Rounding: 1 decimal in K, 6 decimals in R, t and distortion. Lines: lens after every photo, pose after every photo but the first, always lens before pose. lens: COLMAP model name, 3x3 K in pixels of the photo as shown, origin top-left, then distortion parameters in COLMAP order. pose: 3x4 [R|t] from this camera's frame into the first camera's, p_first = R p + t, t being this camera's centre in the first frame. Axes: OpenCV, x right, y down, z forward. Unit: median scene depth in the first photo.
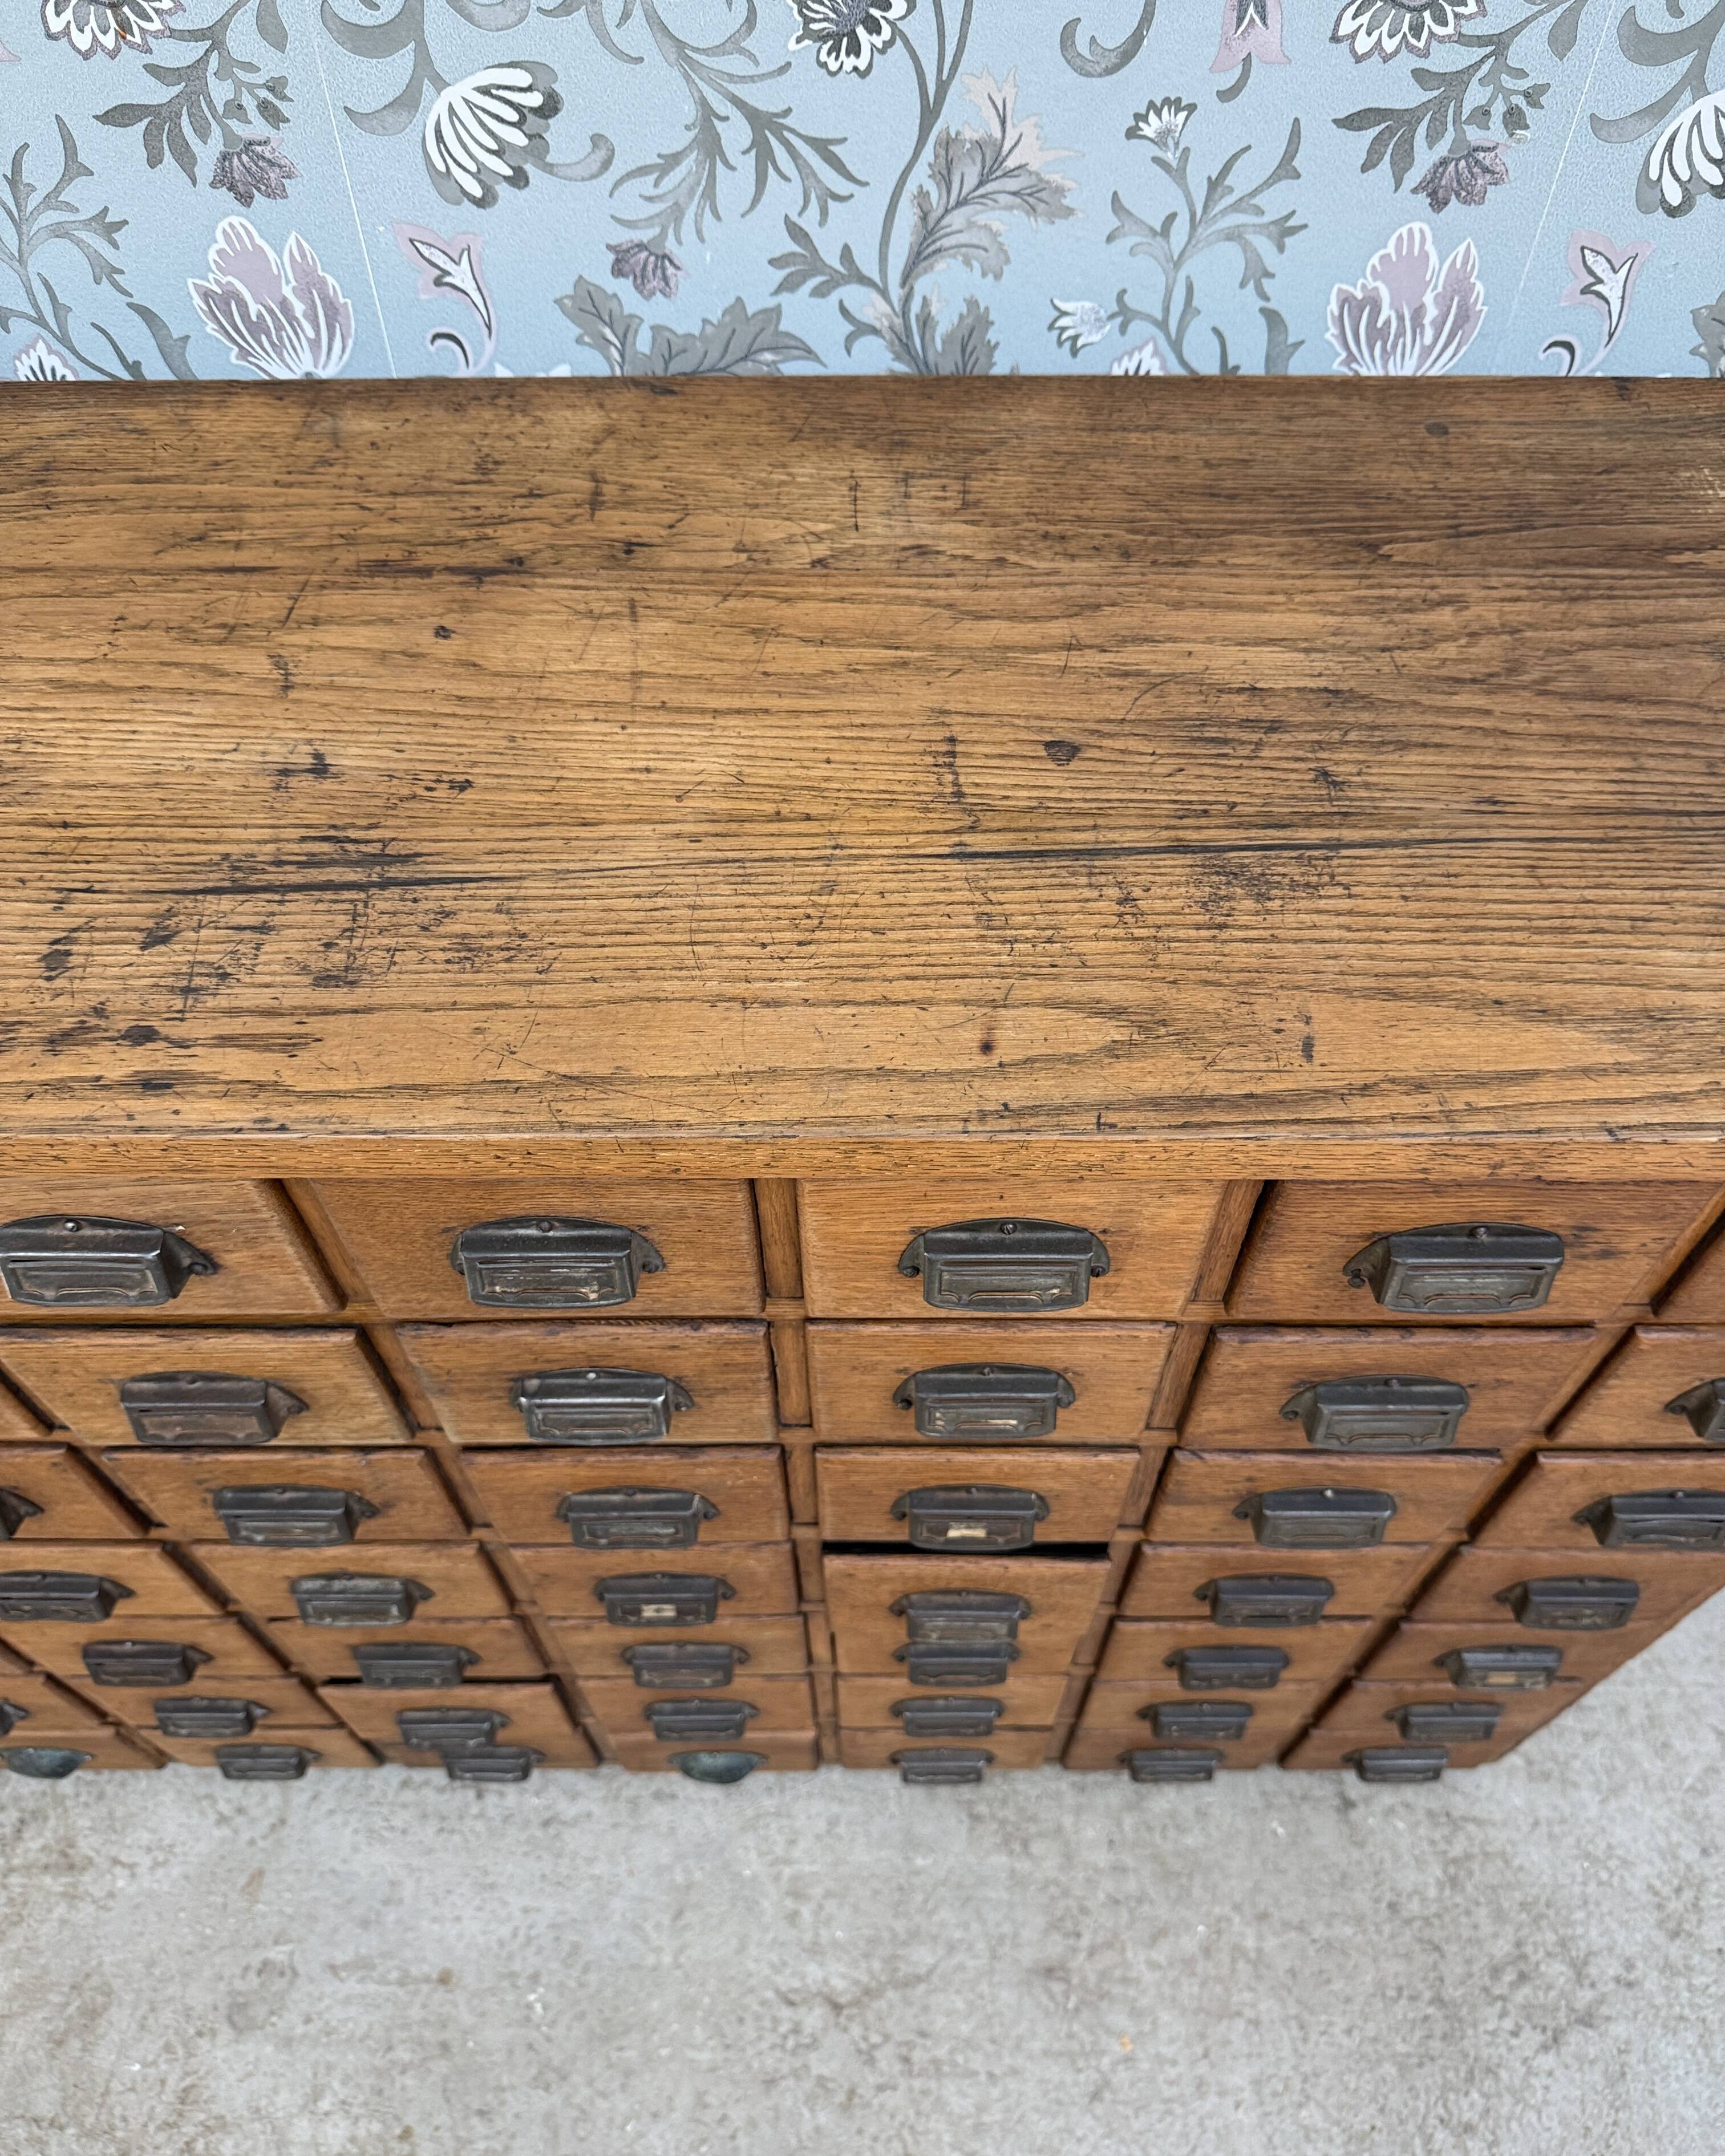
lens RADIAL K [[1672.2, 0, 867.9], [0, 1672.2, 1058.1], [0, 0, 1]] dist [-0.004512, -0.008765]
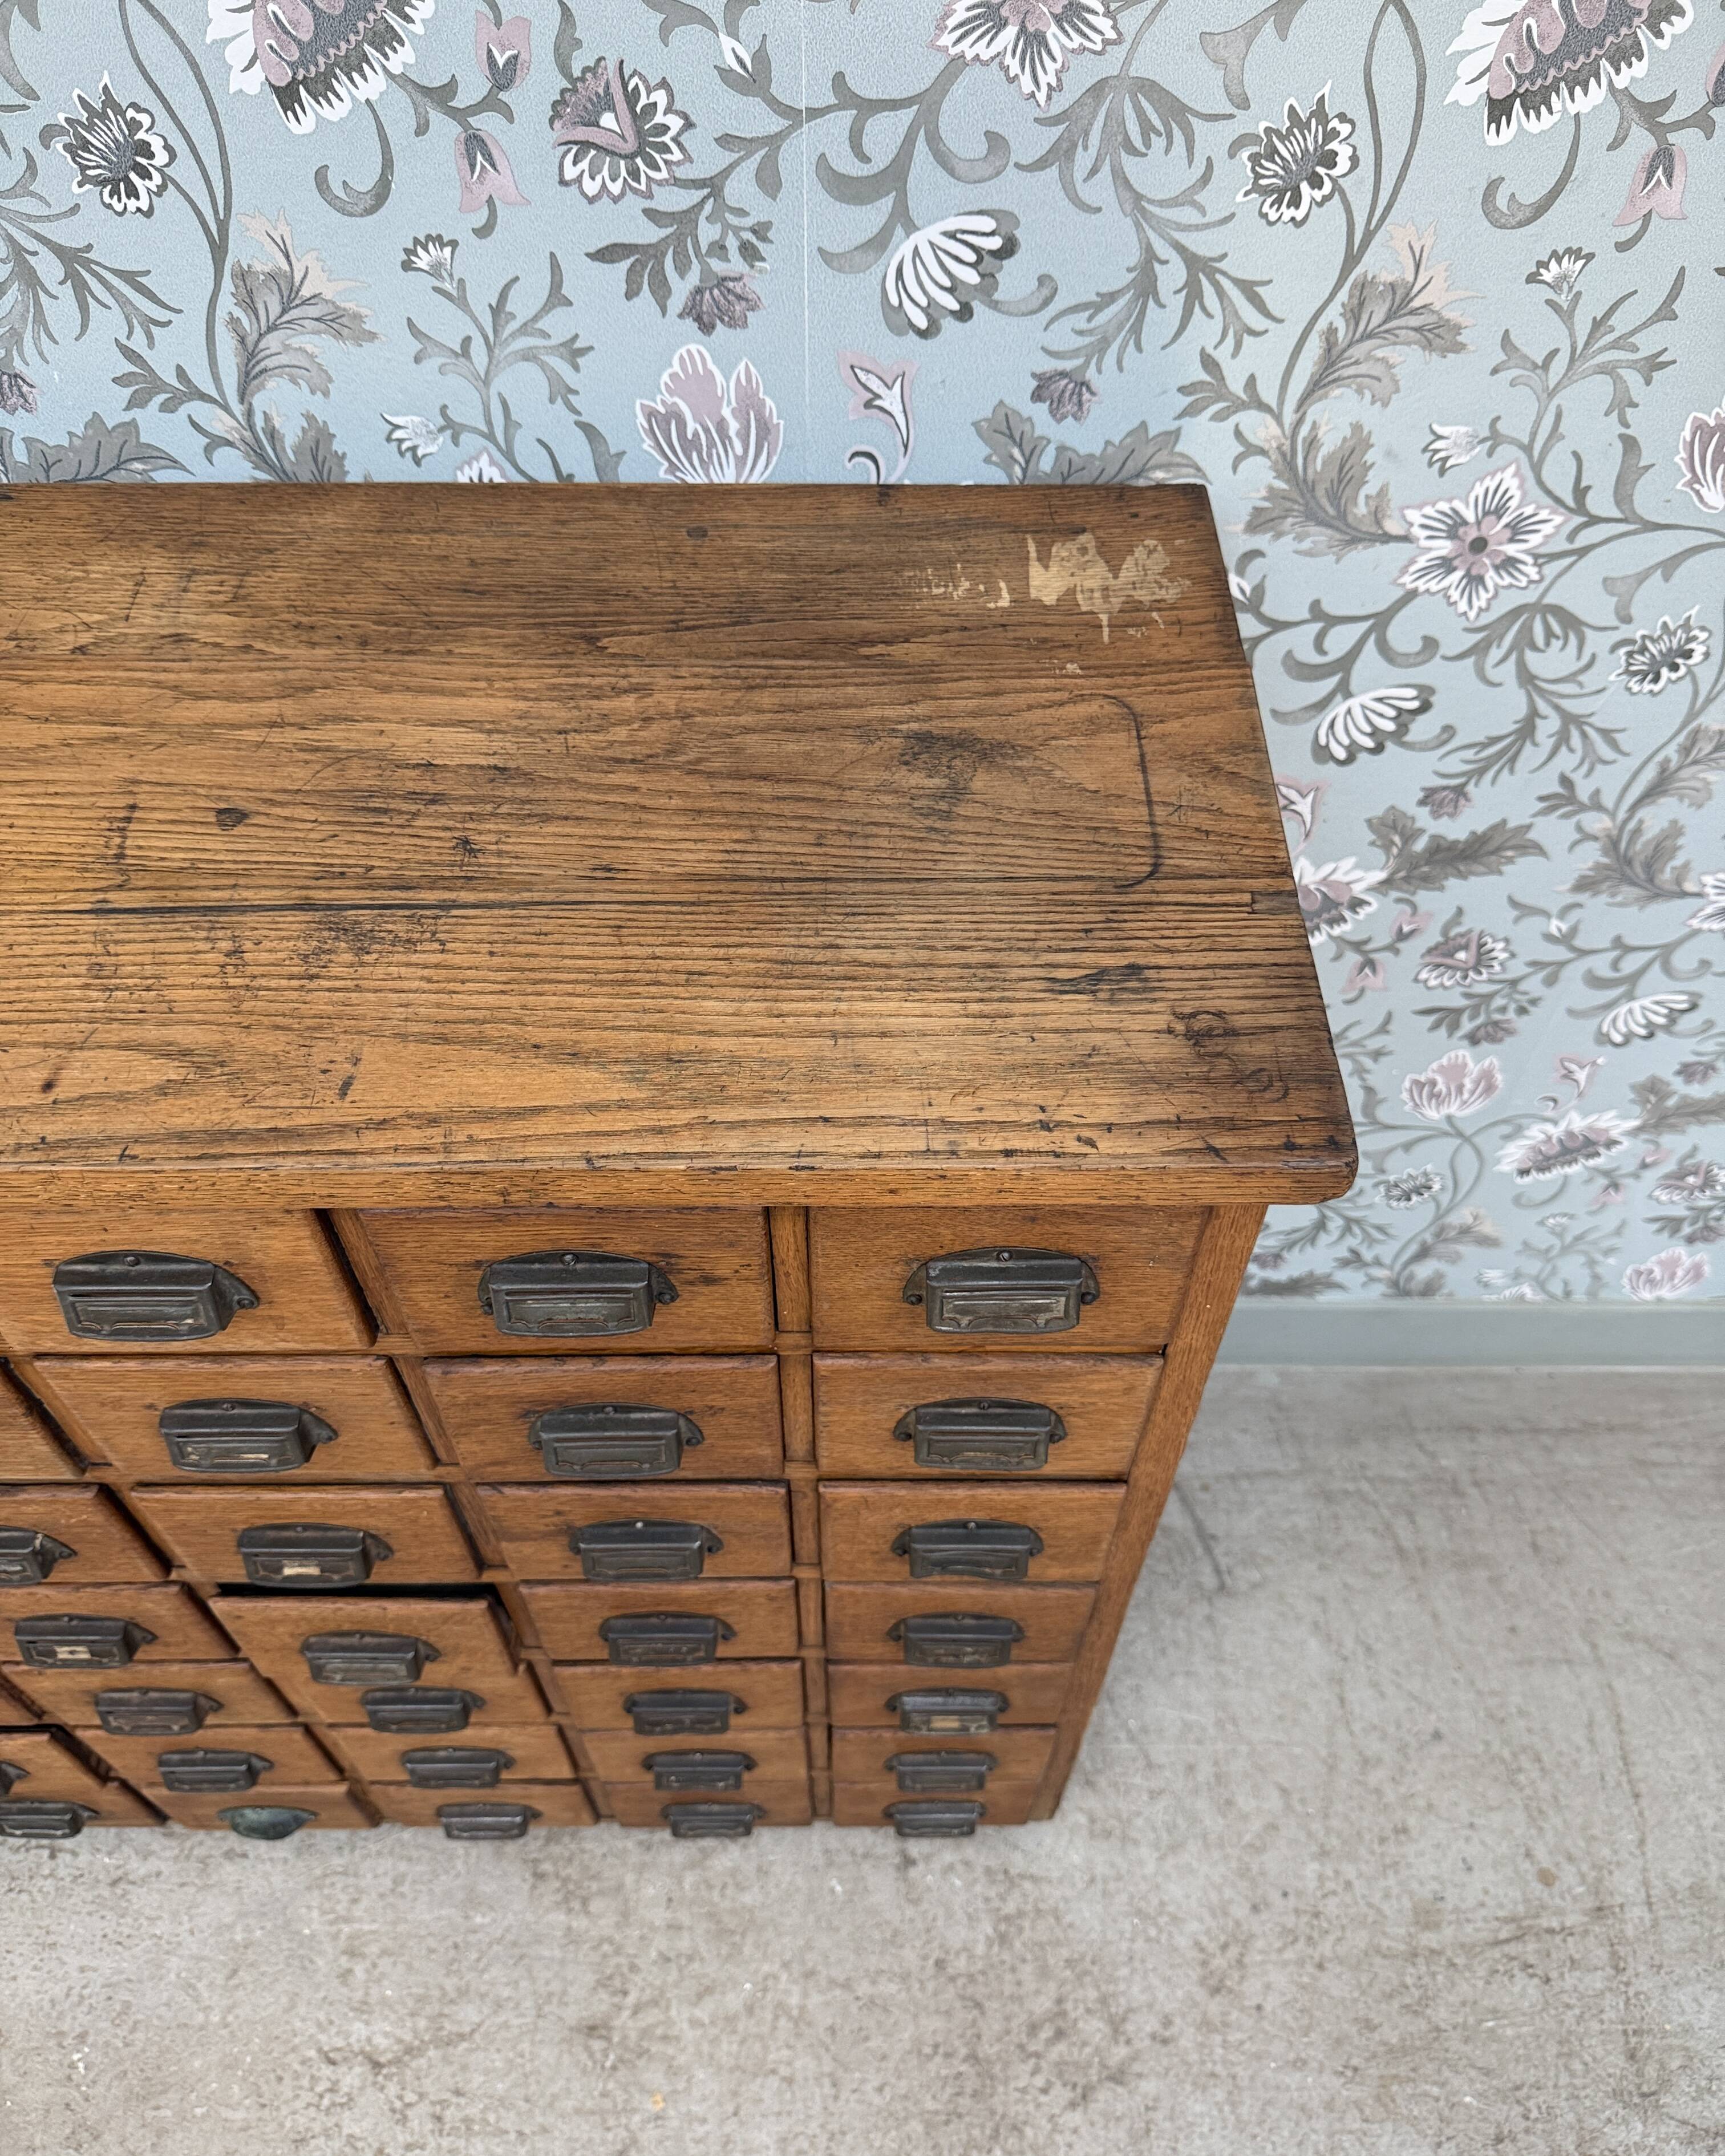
lens RADIAL K [[1672.2, 0, 854.1], [0, 1672.2, 1055.1], [0, 0, 1]] dist [-0.004512, -0.008765]
pose [[0.999972, -0.001184, 0.007410, 0.416981], [0.001598, 0.998430, -0.055990, 0.024806], [-0.007332, 0.056000, 0.998404, -0.066472]]
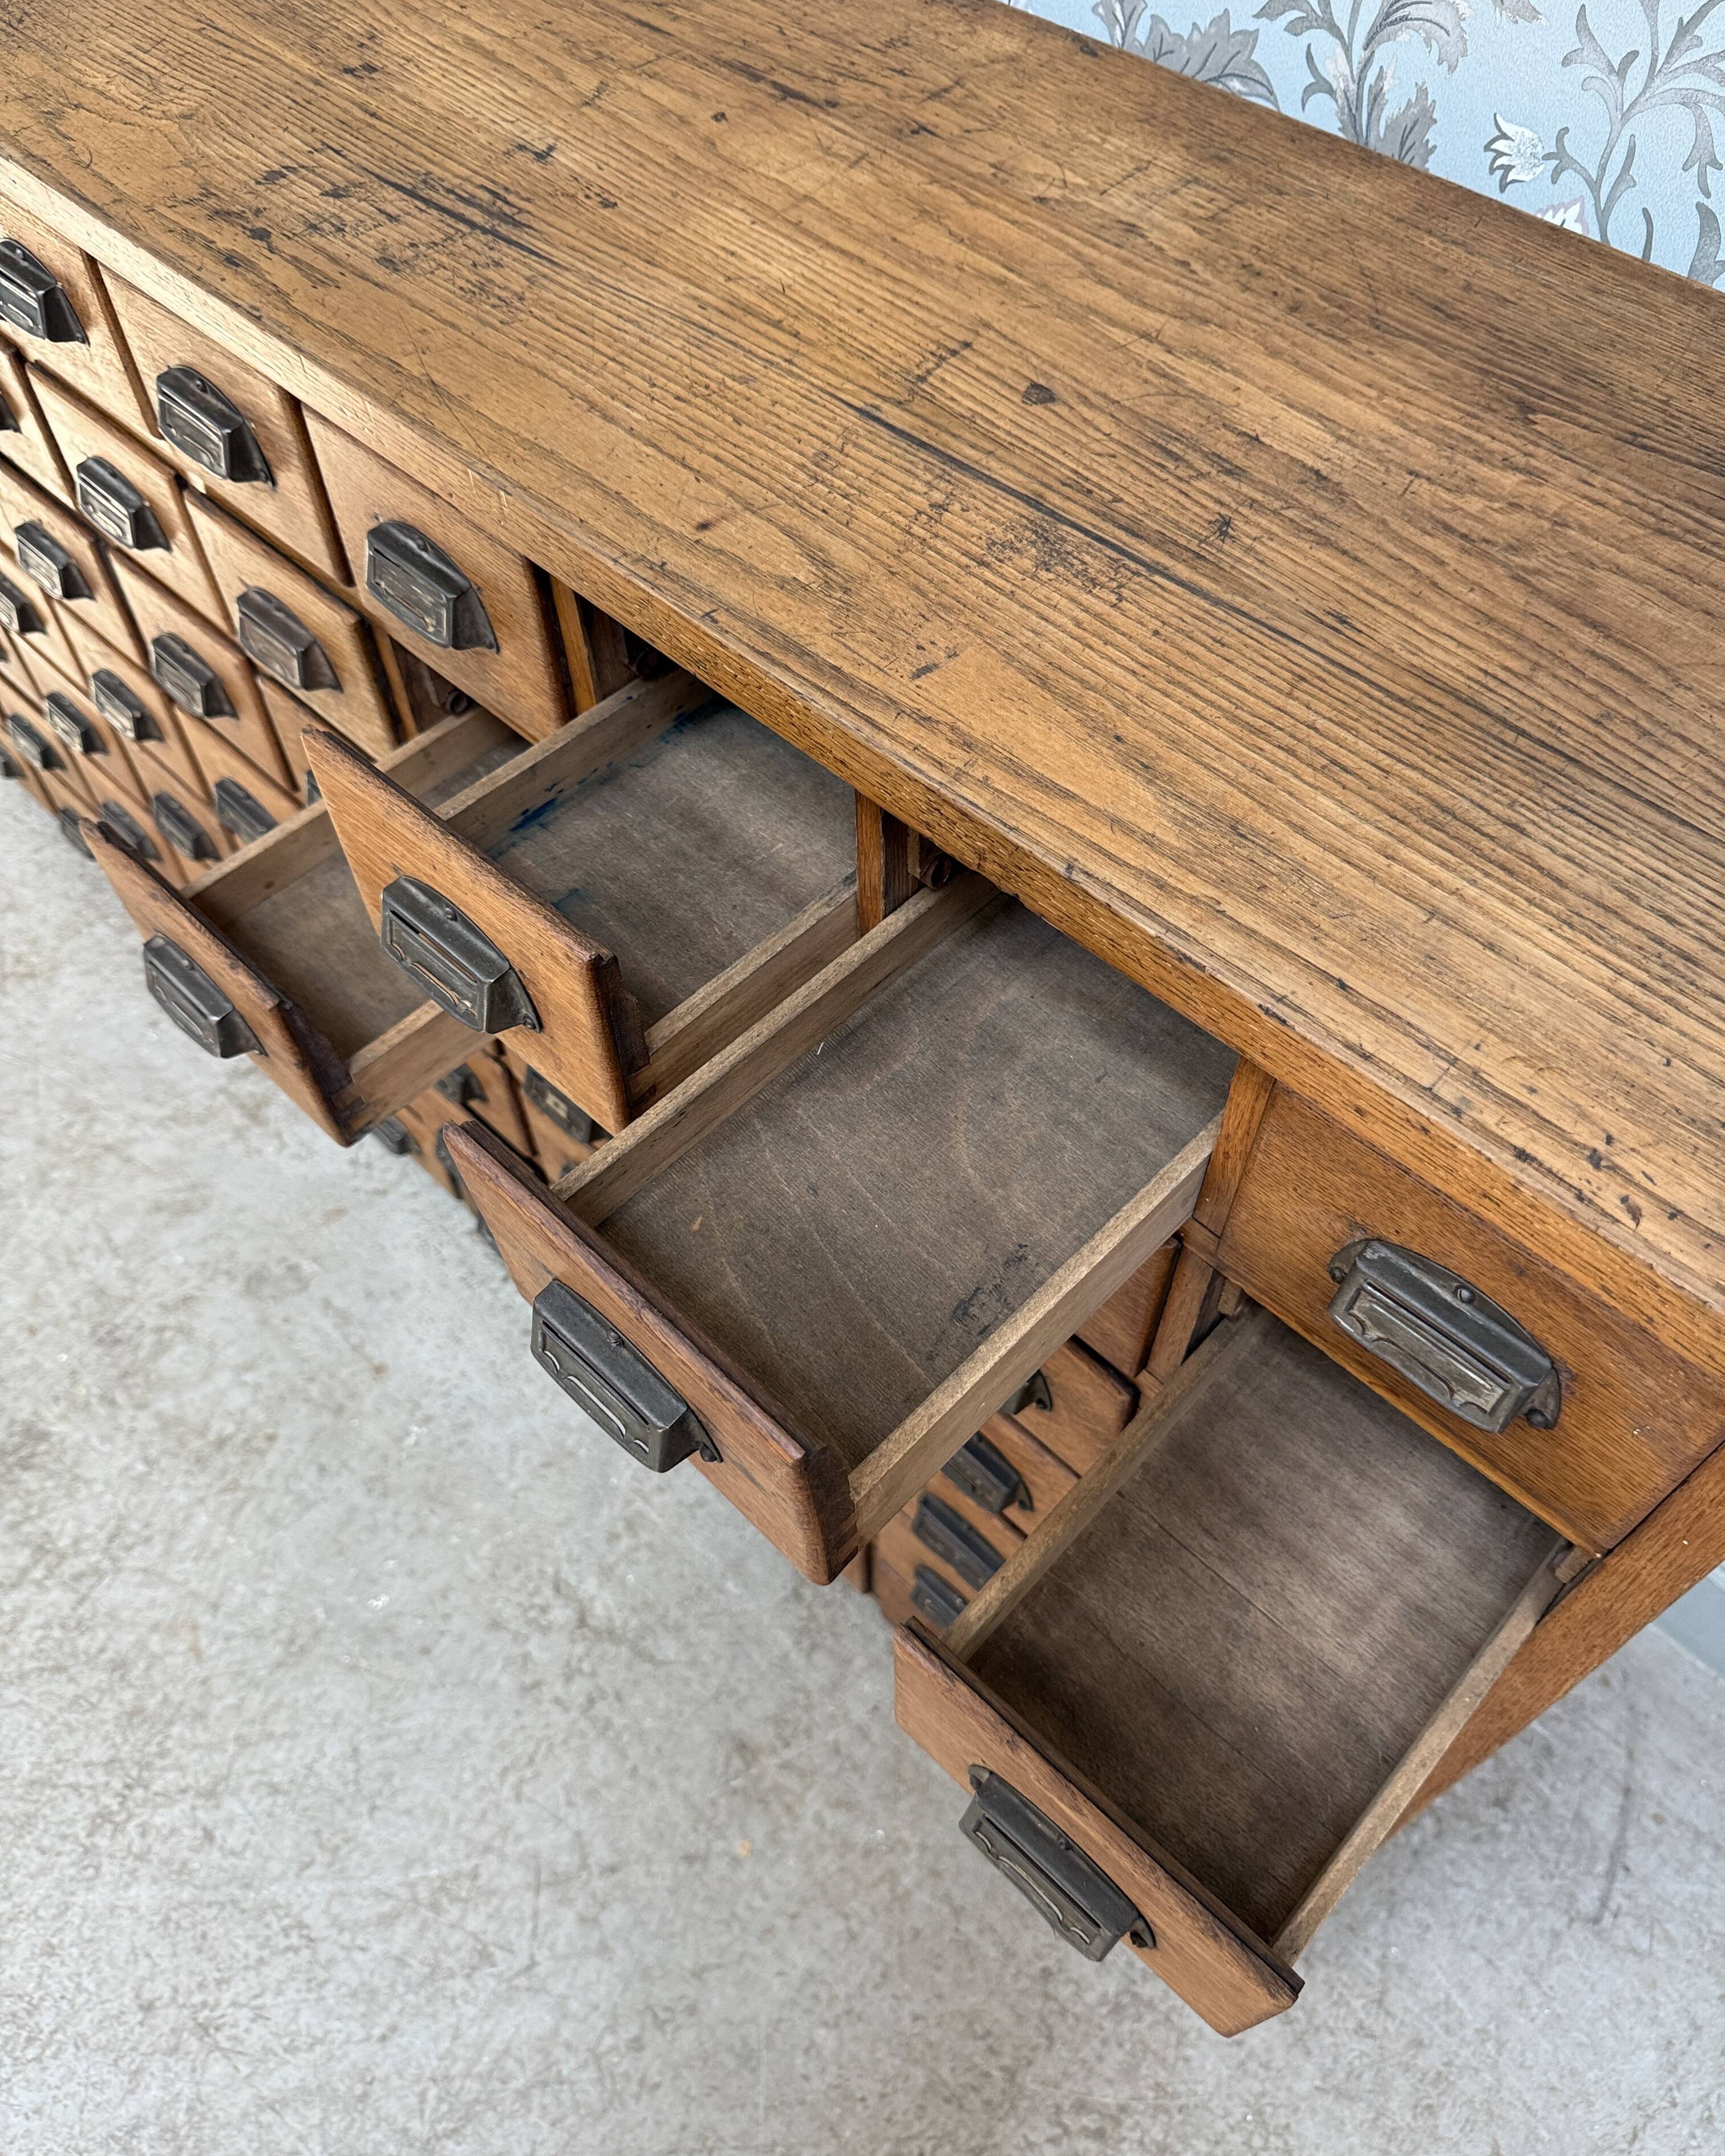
lens RADIAL K [[1672.2, 0, 875.6], [0, 1672.2, 986.7], [0, 0, 1]] dist [-0.004512, -0.008765]
pose [[0.723016, 0.549731, -0.418383, 0.528802], [-0.561053, 0.820615, 0.108675, 0.039207], [0.403073, 0.156161, 0.901746, 0.101324]]
